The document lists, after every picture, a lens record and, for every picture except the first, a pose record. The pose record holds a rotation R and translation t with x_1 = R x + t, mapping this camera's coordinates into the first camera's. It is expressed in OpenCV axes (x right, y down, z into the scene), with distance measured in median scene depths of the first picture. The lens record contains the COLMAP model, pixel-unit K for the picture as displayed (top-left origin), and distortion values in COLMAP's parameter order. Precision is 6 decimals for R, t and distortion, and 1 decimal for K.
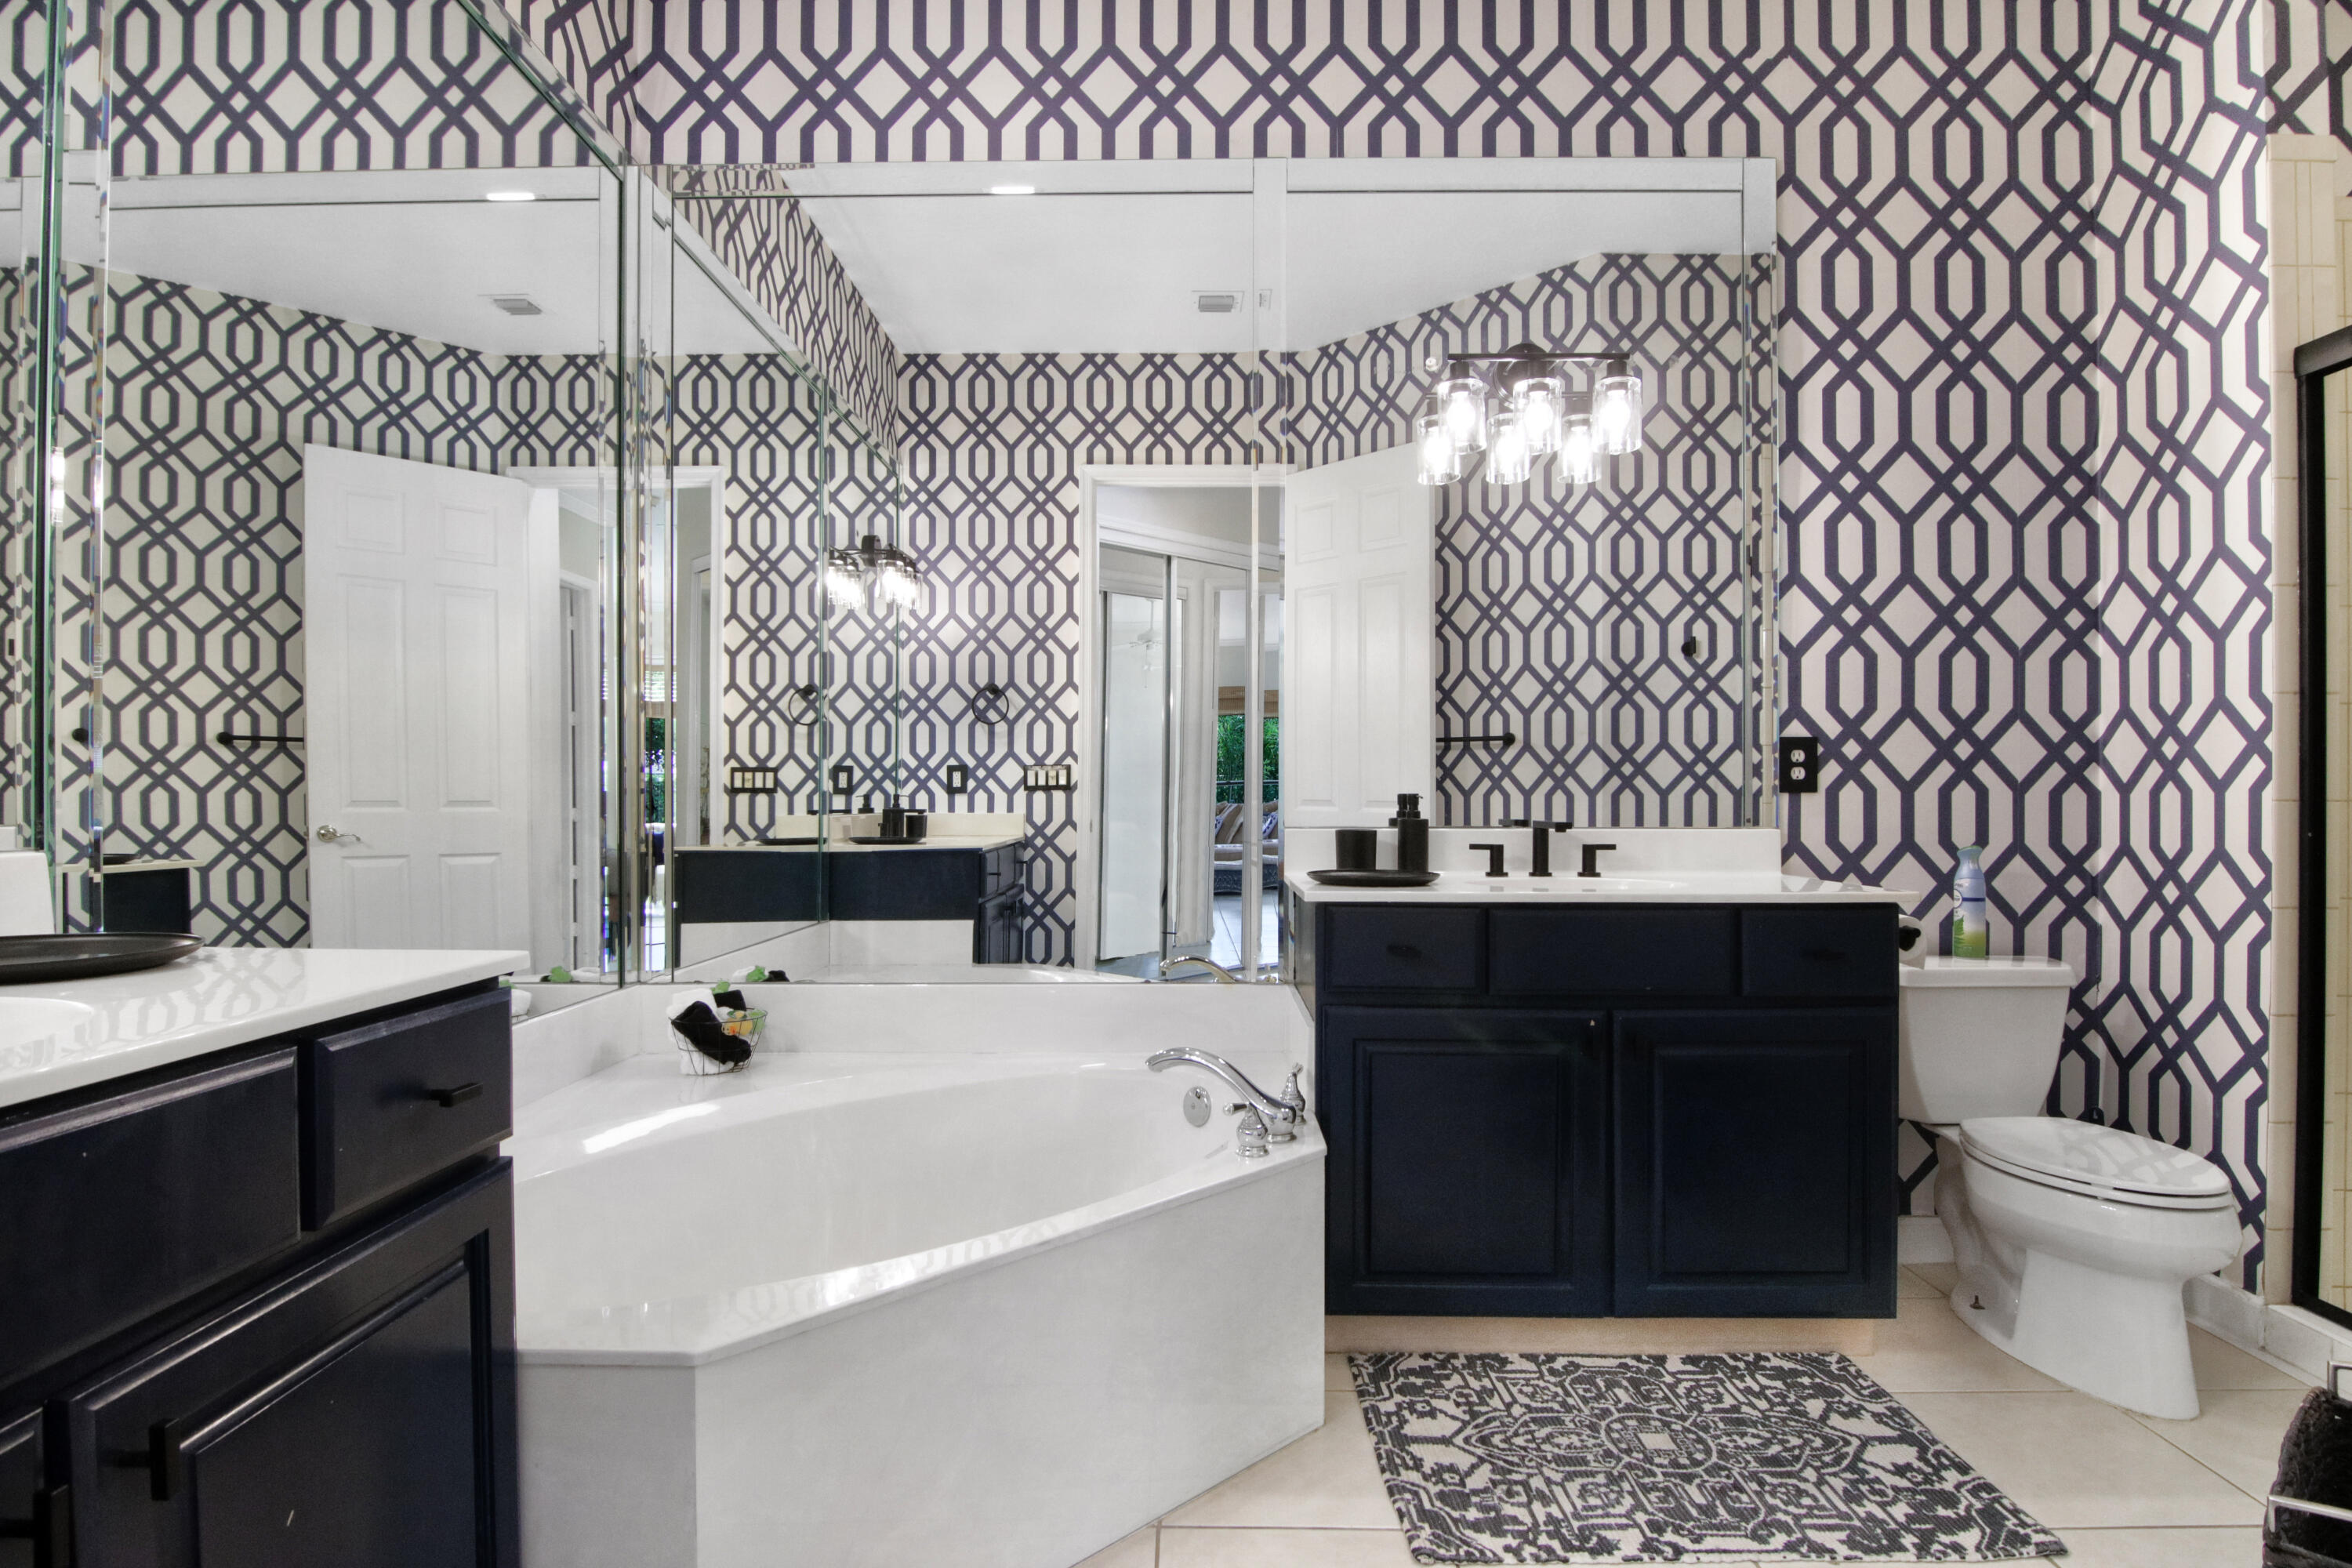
lens RADIAL K [[1184.9, 0, 1171.9], [0, 1184.9, 796.7], [0, 0, 1]] dist [-0.003499, -0.010467]
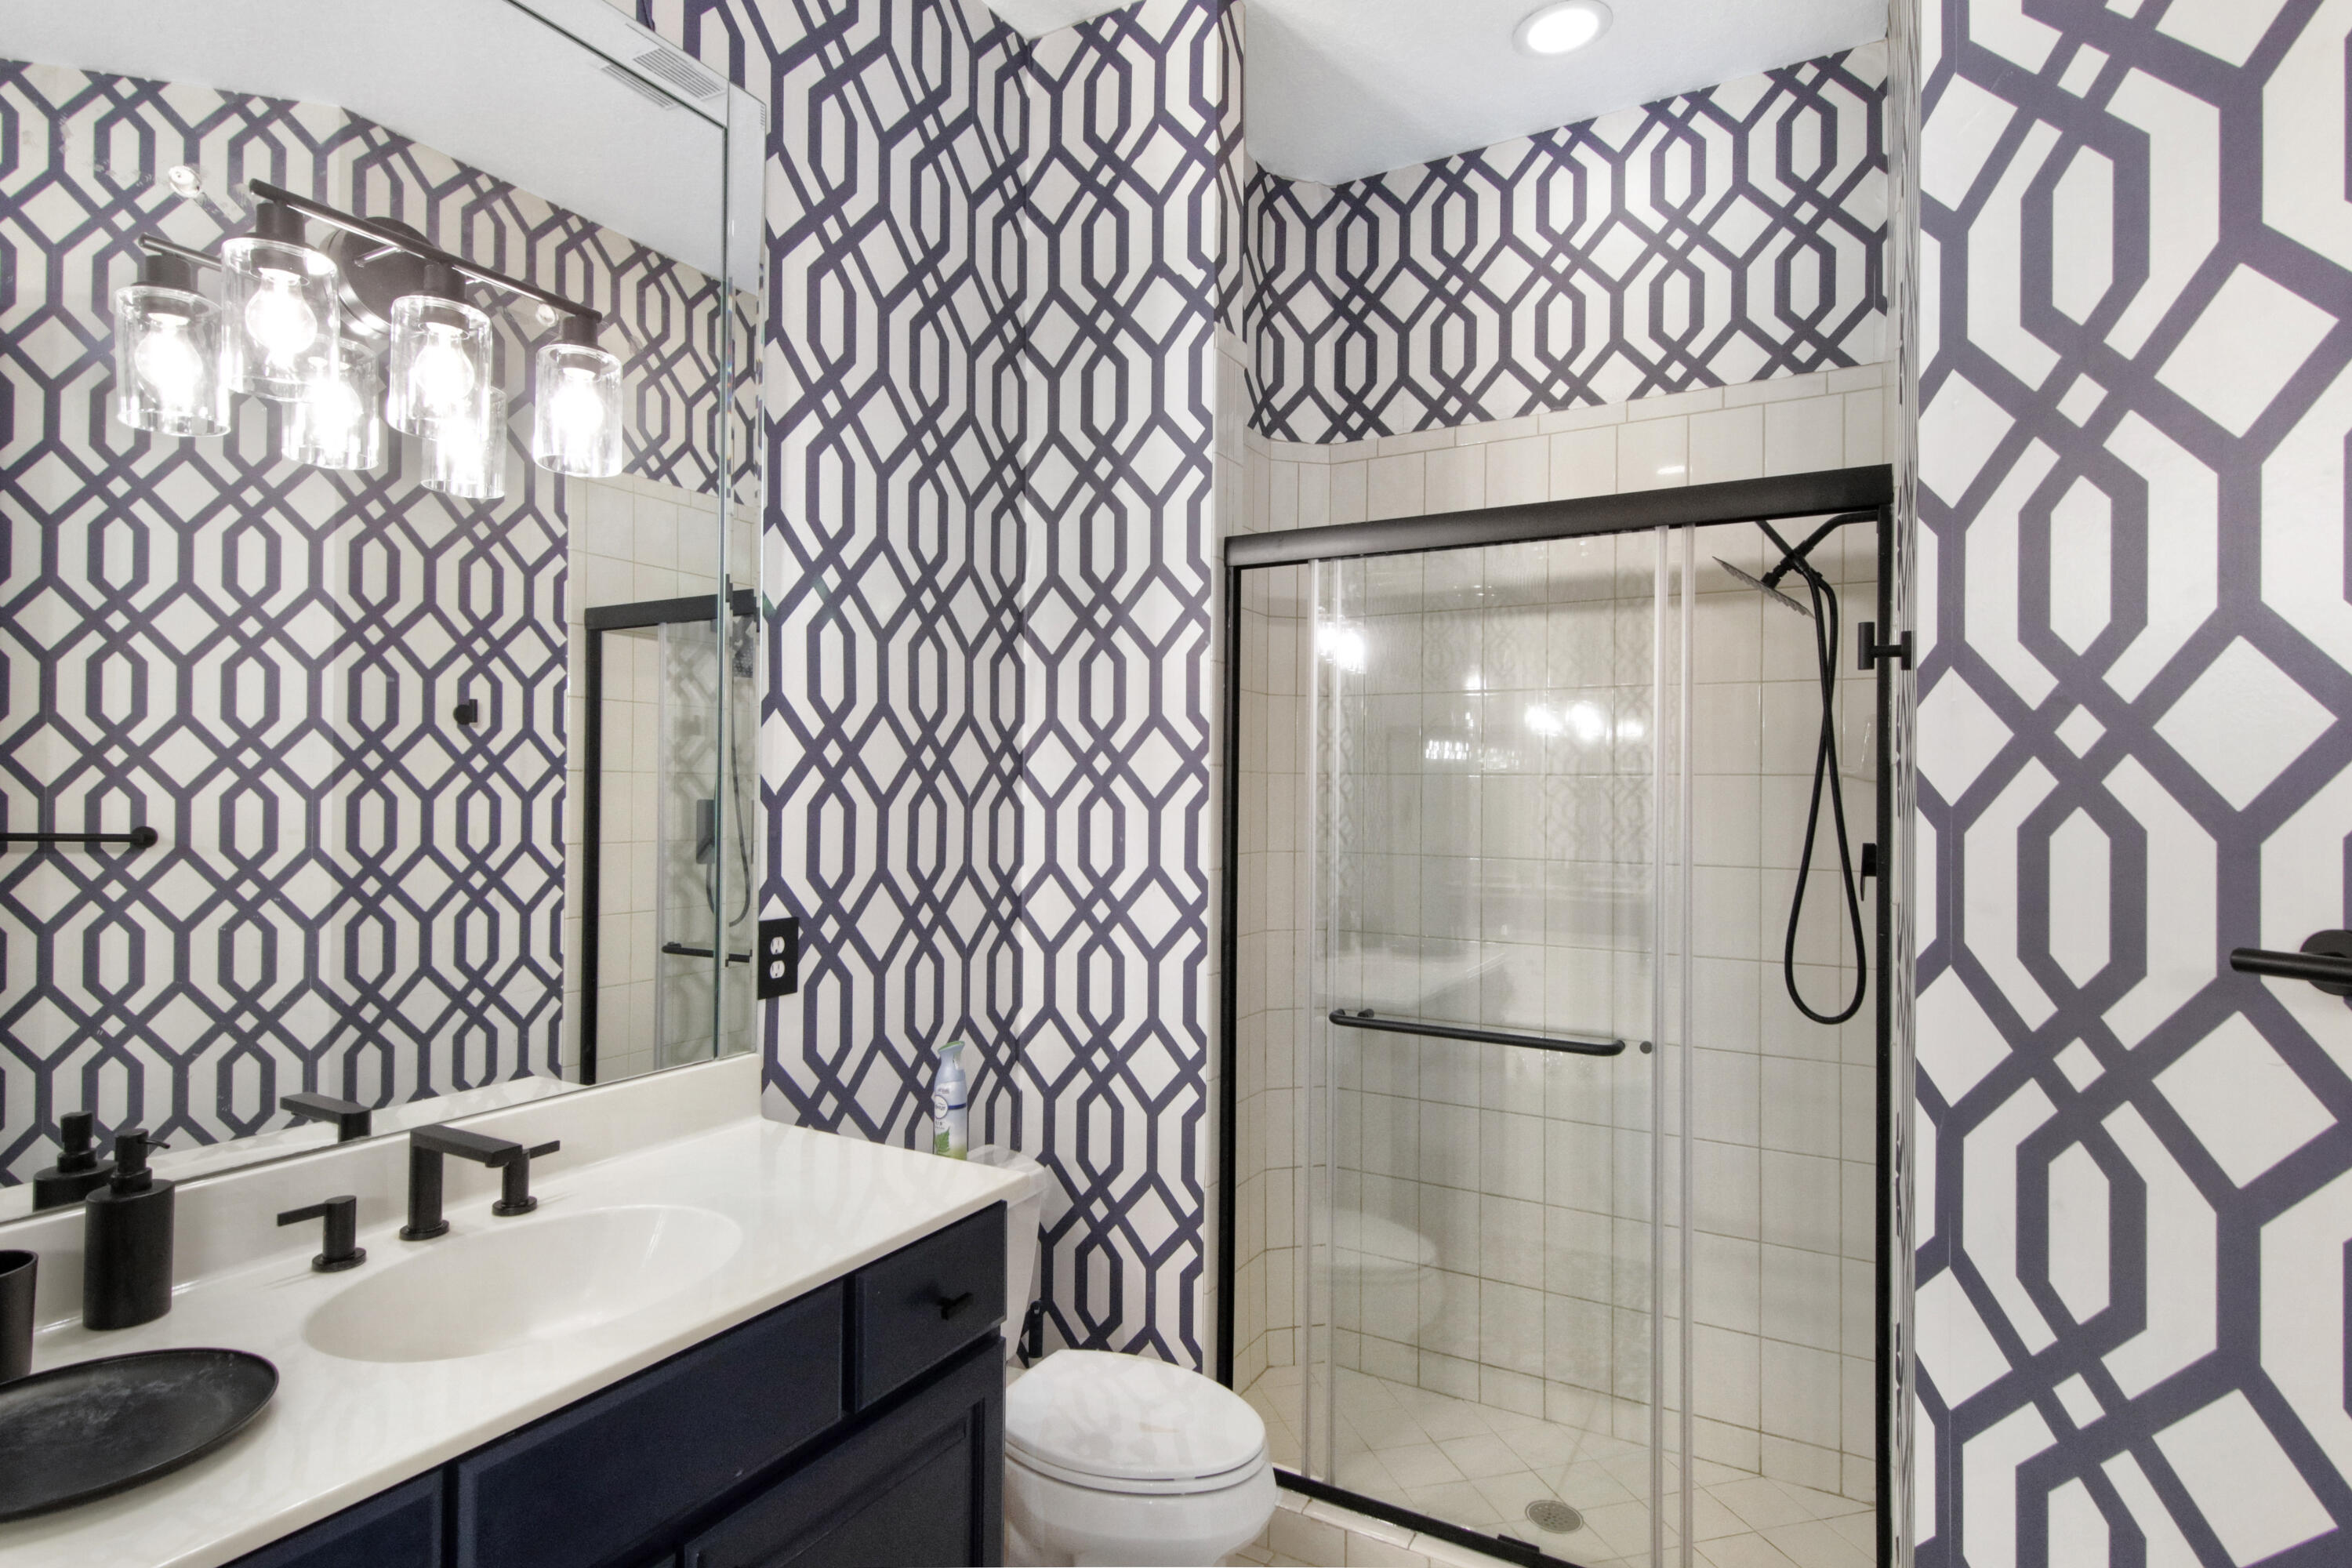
lens RADIAL K [[1224.3, 0, 1165.8], [0, 1224.3, 785.3], [0, 0, 1]] dist [0.026388, -0.014257]
pose [[0.493645, 0.013710, 0.869556, -0.008361], [-0.007941, 0.999905, -0.011257, -0.124546], [-0.869627, -0.001348, 0.493707, 0.417738]]
